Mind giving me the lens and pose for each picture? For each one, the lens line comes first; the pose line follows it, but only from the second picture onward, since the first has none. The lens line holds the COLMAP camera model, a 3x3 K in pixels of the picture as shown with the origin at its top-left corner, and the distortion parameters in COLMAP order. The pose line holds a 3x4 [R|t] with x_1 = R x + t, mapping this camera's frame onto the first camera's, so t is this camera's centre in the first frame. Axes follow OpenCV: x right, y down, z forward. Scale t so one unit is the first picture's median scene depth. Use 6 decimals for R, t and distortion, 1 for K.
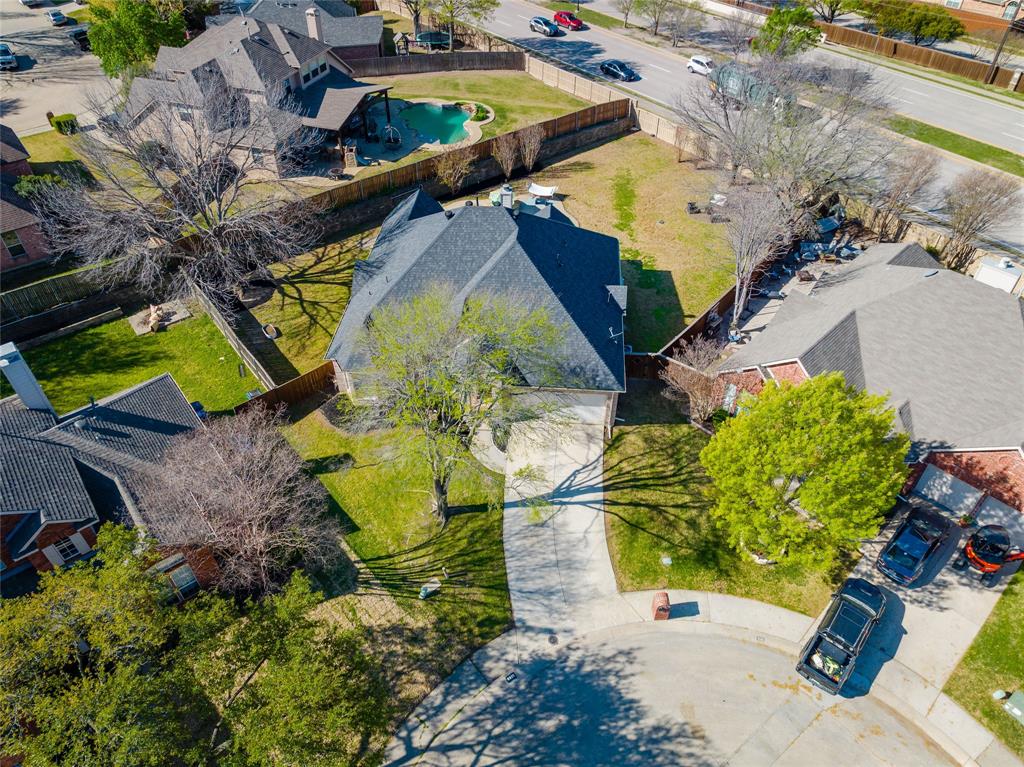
lens RADIAL K [[719.3, 0, 505.8], [0, 719.3, 386.9], [0, 0, 1]] dist [-0.026596, 0.023641]
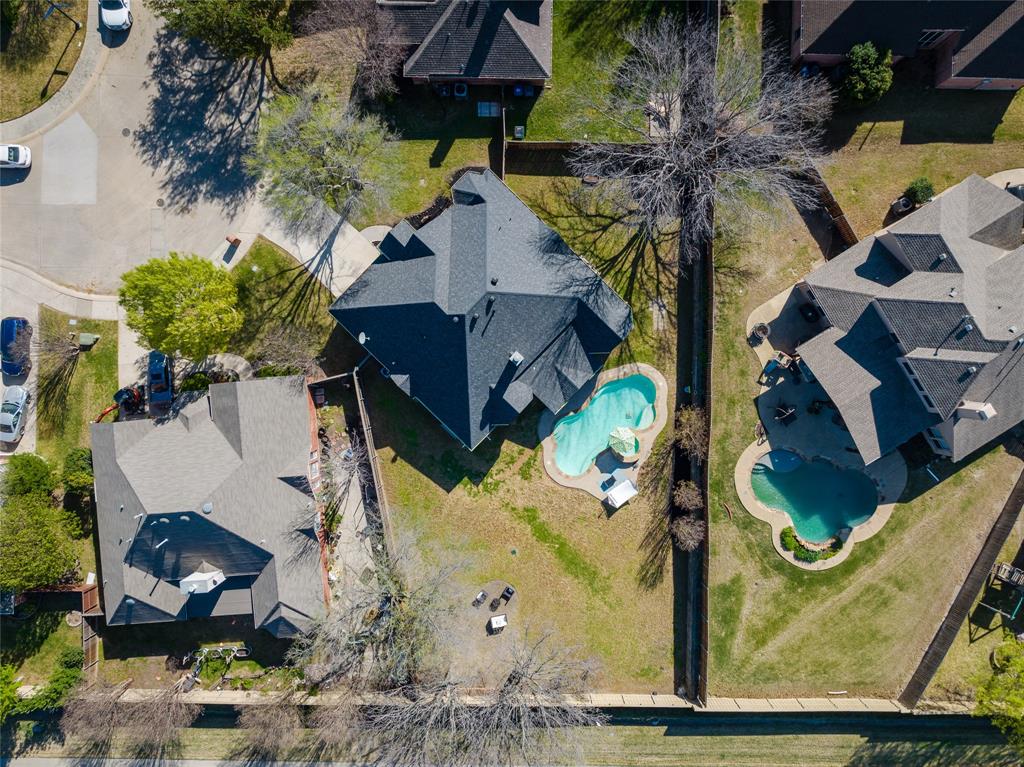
lens RADIAL K [[719.3, 0, 510.6], [0, 719.3, 390.2], [0, 0, 1]] dist [-0.026596, 0.023641]
pose [[-0.624680, 0.780880, 0.001453, 0.060106], [-0.534940, -0.429289, 0.727702, -1.429931], [0.568871, 0.453804, 0.685892, 0.292515]]
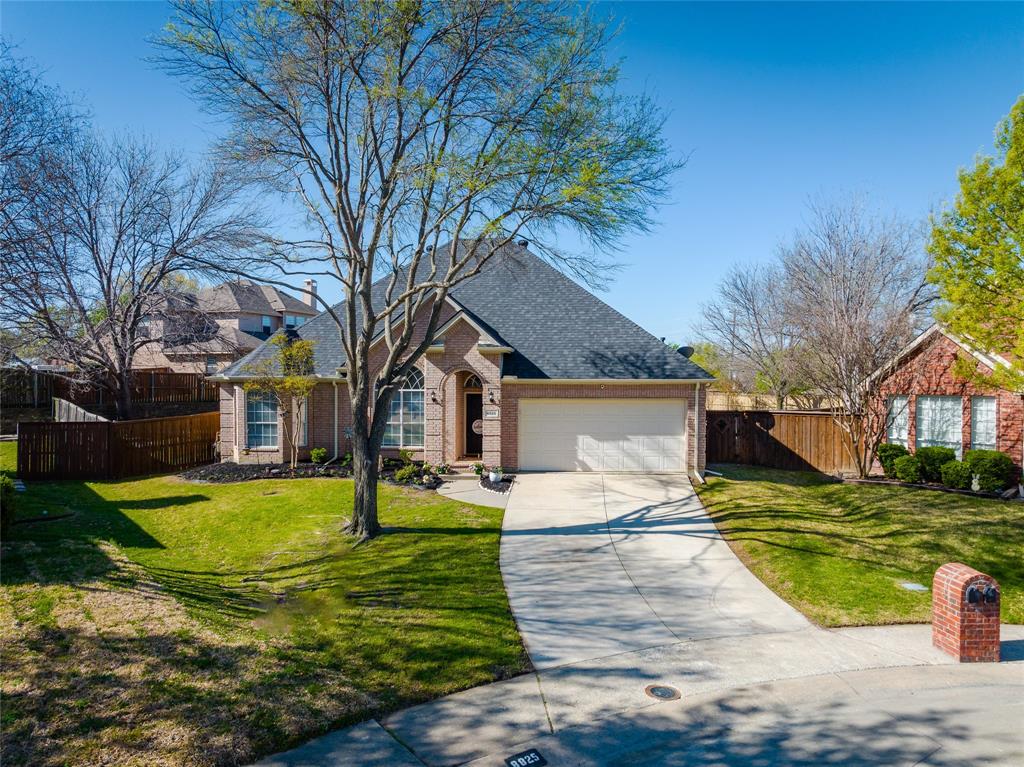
lens RADIAL K [[719.3, 0, 510.9], [0, 719.3, 385.6], [0, 0, 1]] dist [-0.026596, 0.023641]
pose [[0.999852, 0.016031, 0.006301, -0.001665], [-0.007657, 0.741334, -0.671092, 0.417257], [-0.015430, 0.670945, 0.741347, 0.625004]]
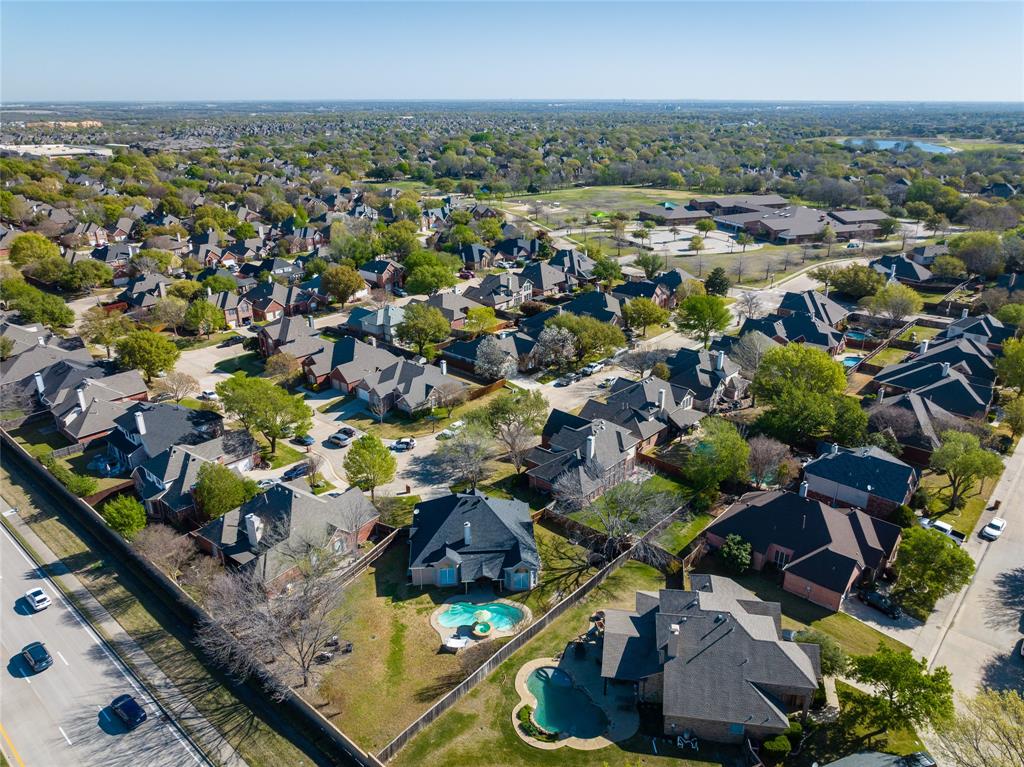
lens RADIAL K [[719.3, 0, 509.2], [0, 719.3, 384.3], [0, 0, 1]] dist [-0.026596, 0.023641]
pose [[-0.984252, 0.061138, -0.165864, 0.255340], [-0.123294, 0.434964, 0.891967, -2.938477], [0.126678, 0.898370, -0.420576, 1.942463]]
